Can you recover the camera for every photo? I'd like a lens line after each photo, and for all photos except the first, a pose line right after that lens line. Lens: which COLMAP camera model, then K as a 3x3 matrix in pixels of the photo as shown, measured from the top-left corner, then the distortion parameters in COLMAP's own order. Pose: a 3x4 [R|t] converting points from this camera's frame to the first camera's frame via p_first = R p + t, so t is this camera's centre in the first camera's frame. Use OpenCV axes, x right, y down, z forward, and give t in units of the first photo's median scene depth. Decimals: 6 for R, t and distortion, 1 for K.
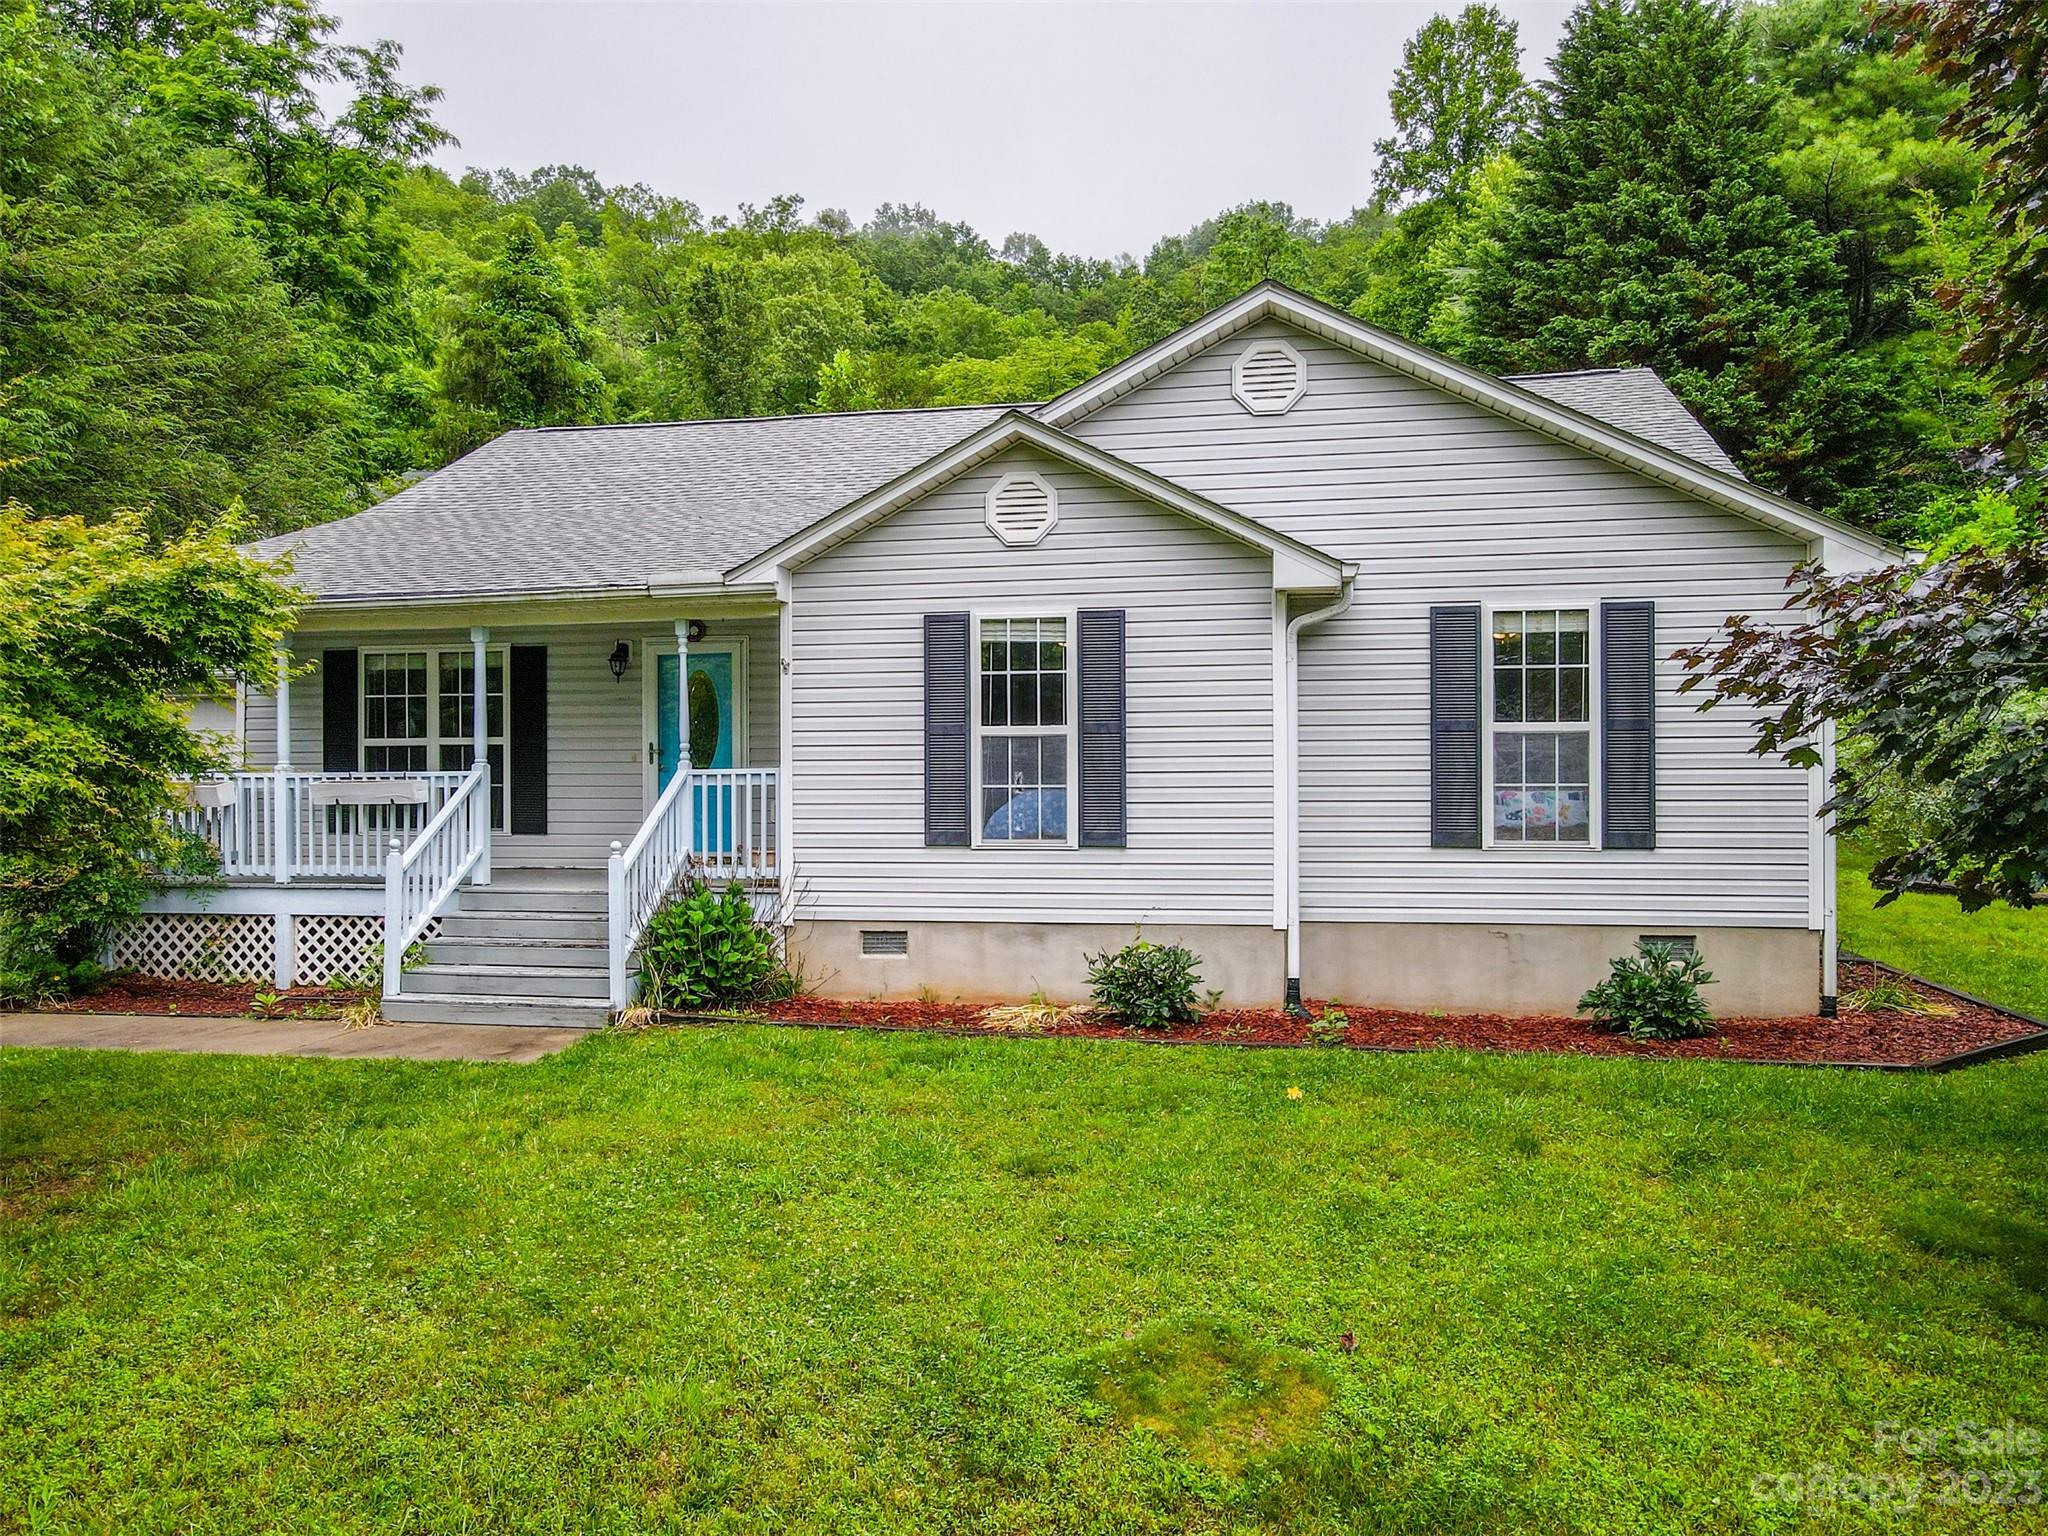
lens RADIAL K [[1501.3, 0, 1009.8], [0, 1501.3, 767.9], [0, 0, 1]] dist [0.017312, 0.013040]
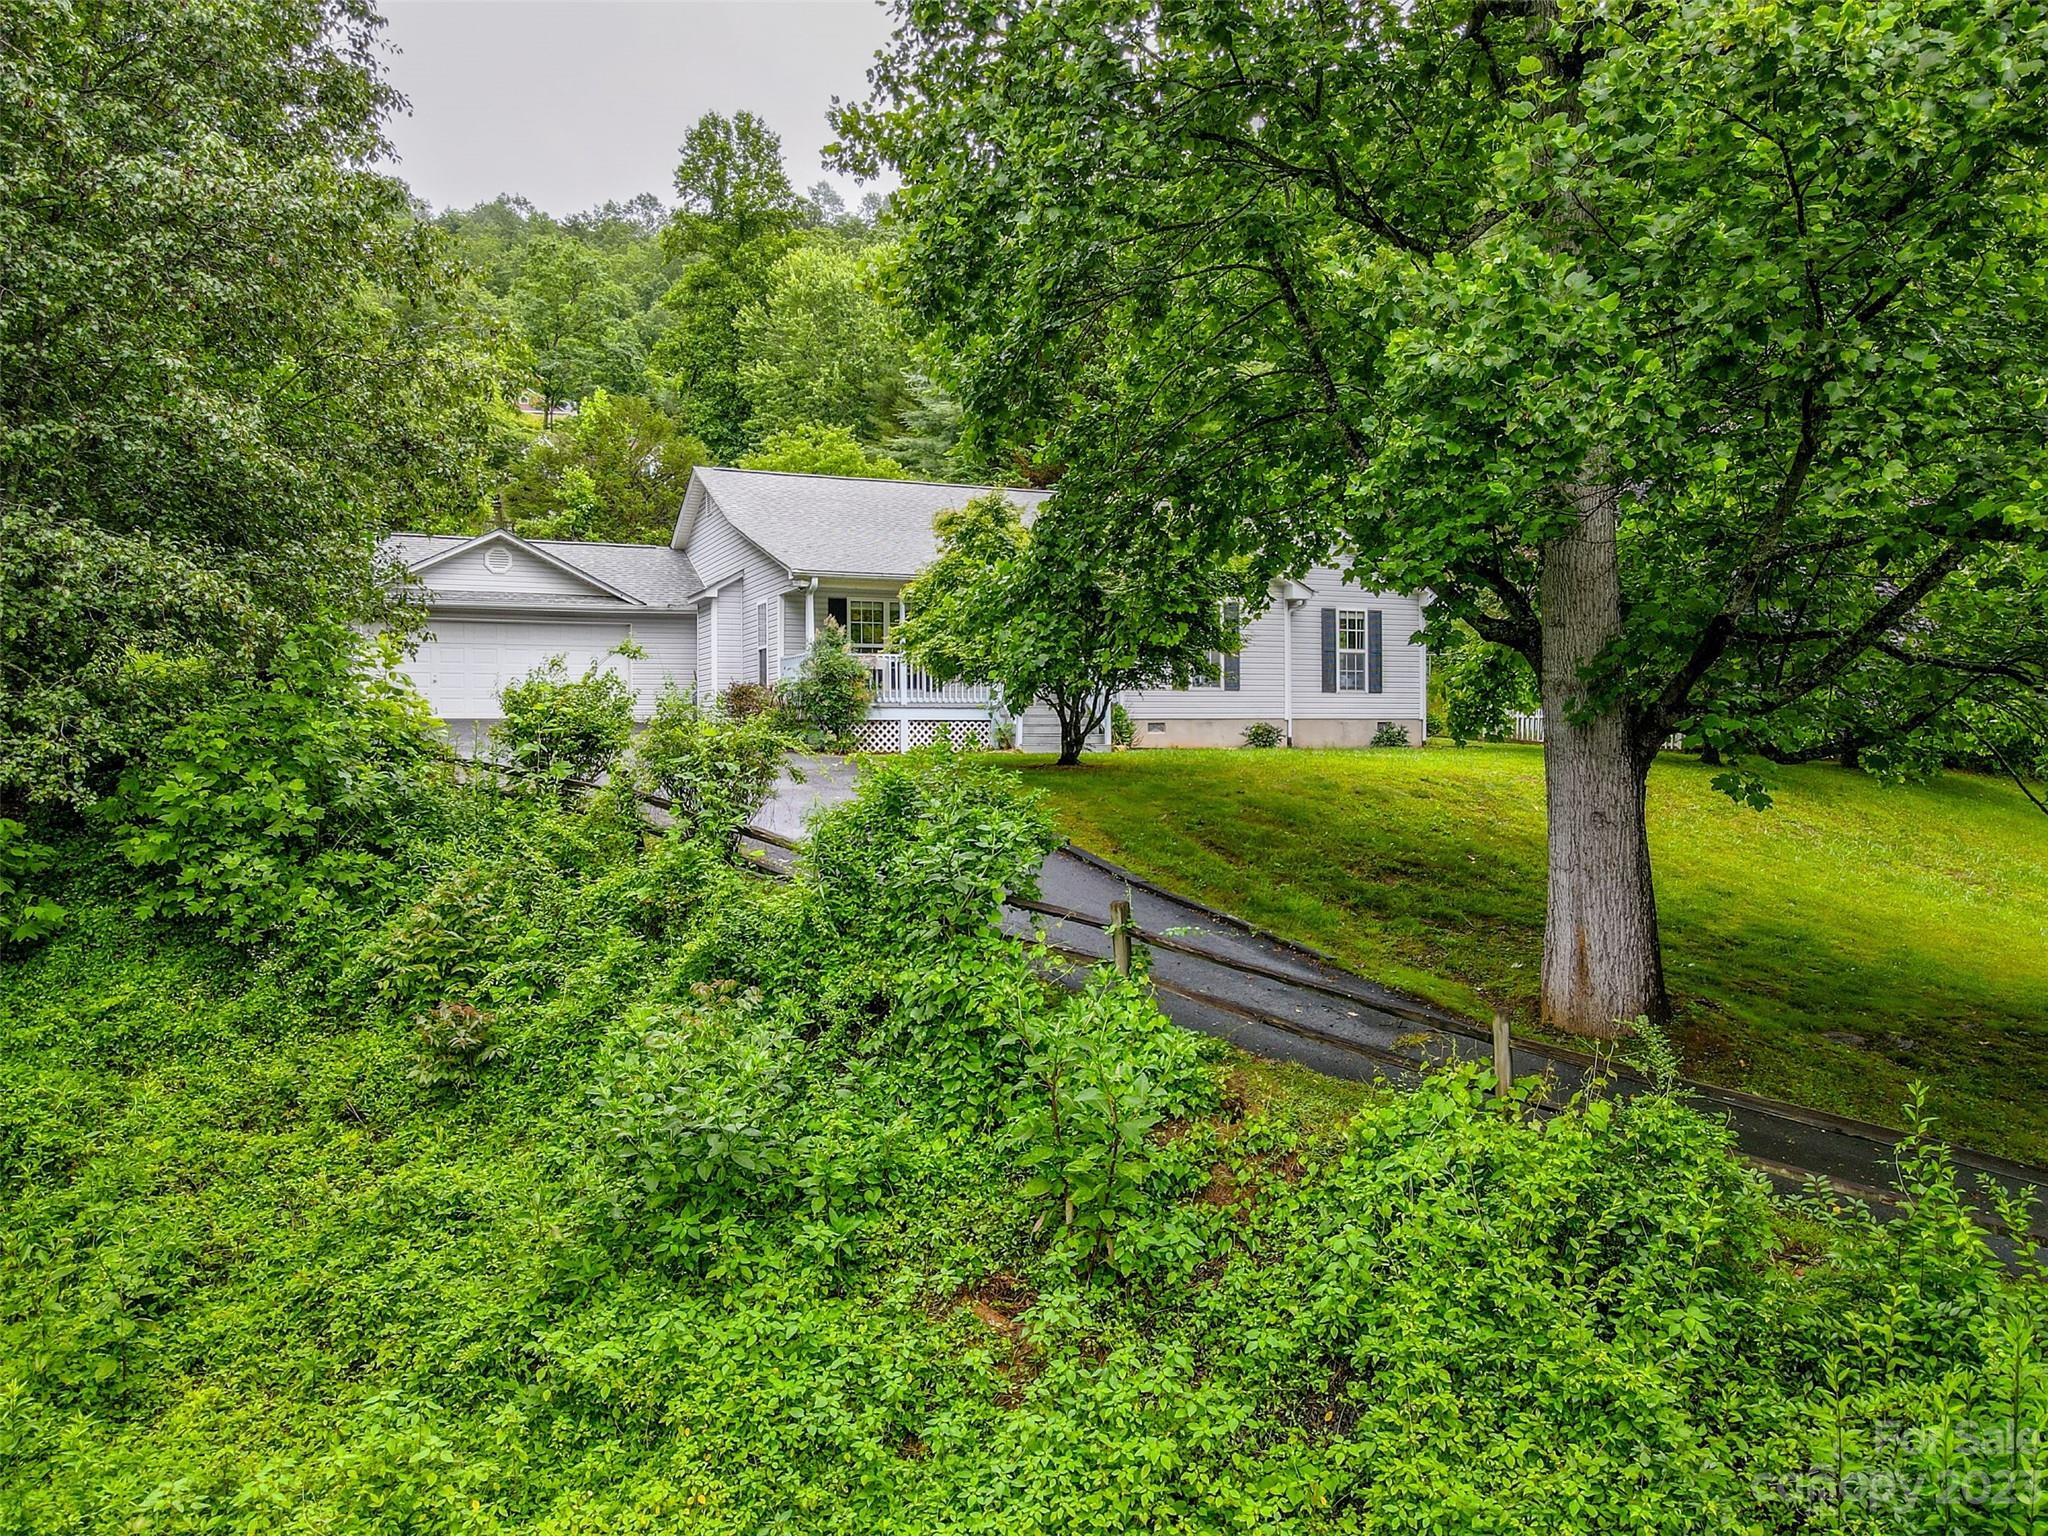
lens RADIAL K [[1521.9, 0, 1015.6], [0, 1521.9, 774.5], [0, 0, 1]] dist [-0.002526, 0.007584]
pose [[0.813628, -0.008757, 0.581320, -1.590164], [0.005814, 0.999959, 0.006927, 0.158110], [-0.581357, -0.002256, 0.813646, -0.858947]]
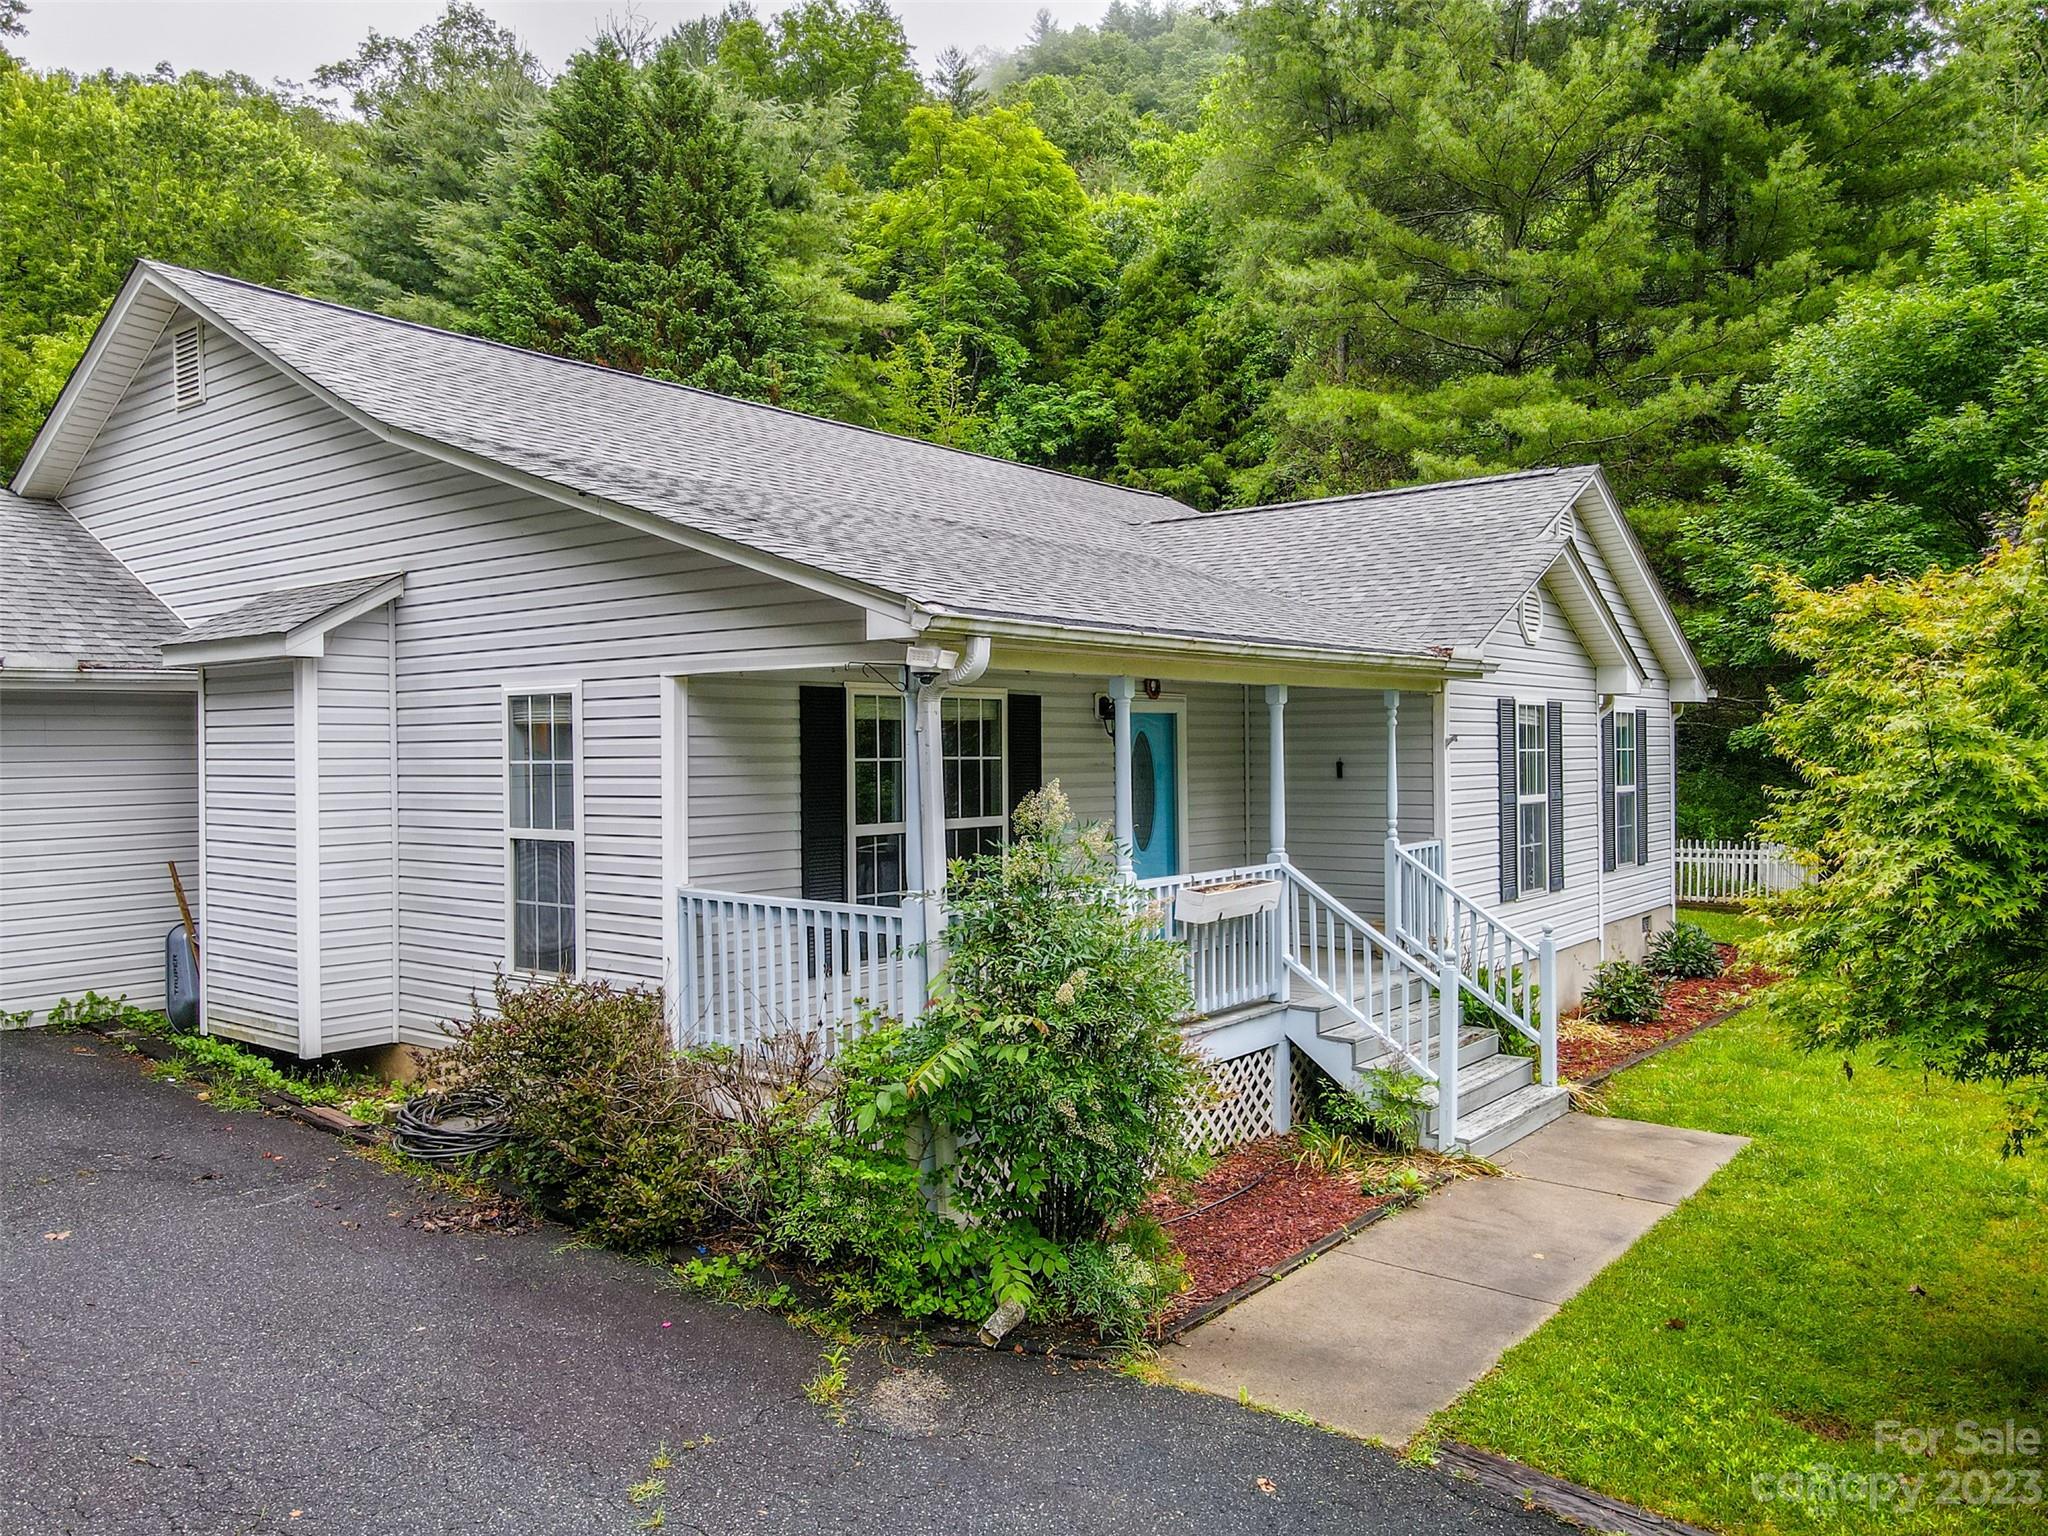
lens RADIAL K [[1501.3, 0, 1009.8], [0, 1501.3, 767.9], [0, 0, 1]] dist [0.017312, 0.013040]
pose [[0.451774, -0.007651, 0.892100, -1.086758], [0.012992, 0.999914, 0.001997, -0.049492], [-0.892038, 0.010688, 0.451834, 0.723737]]
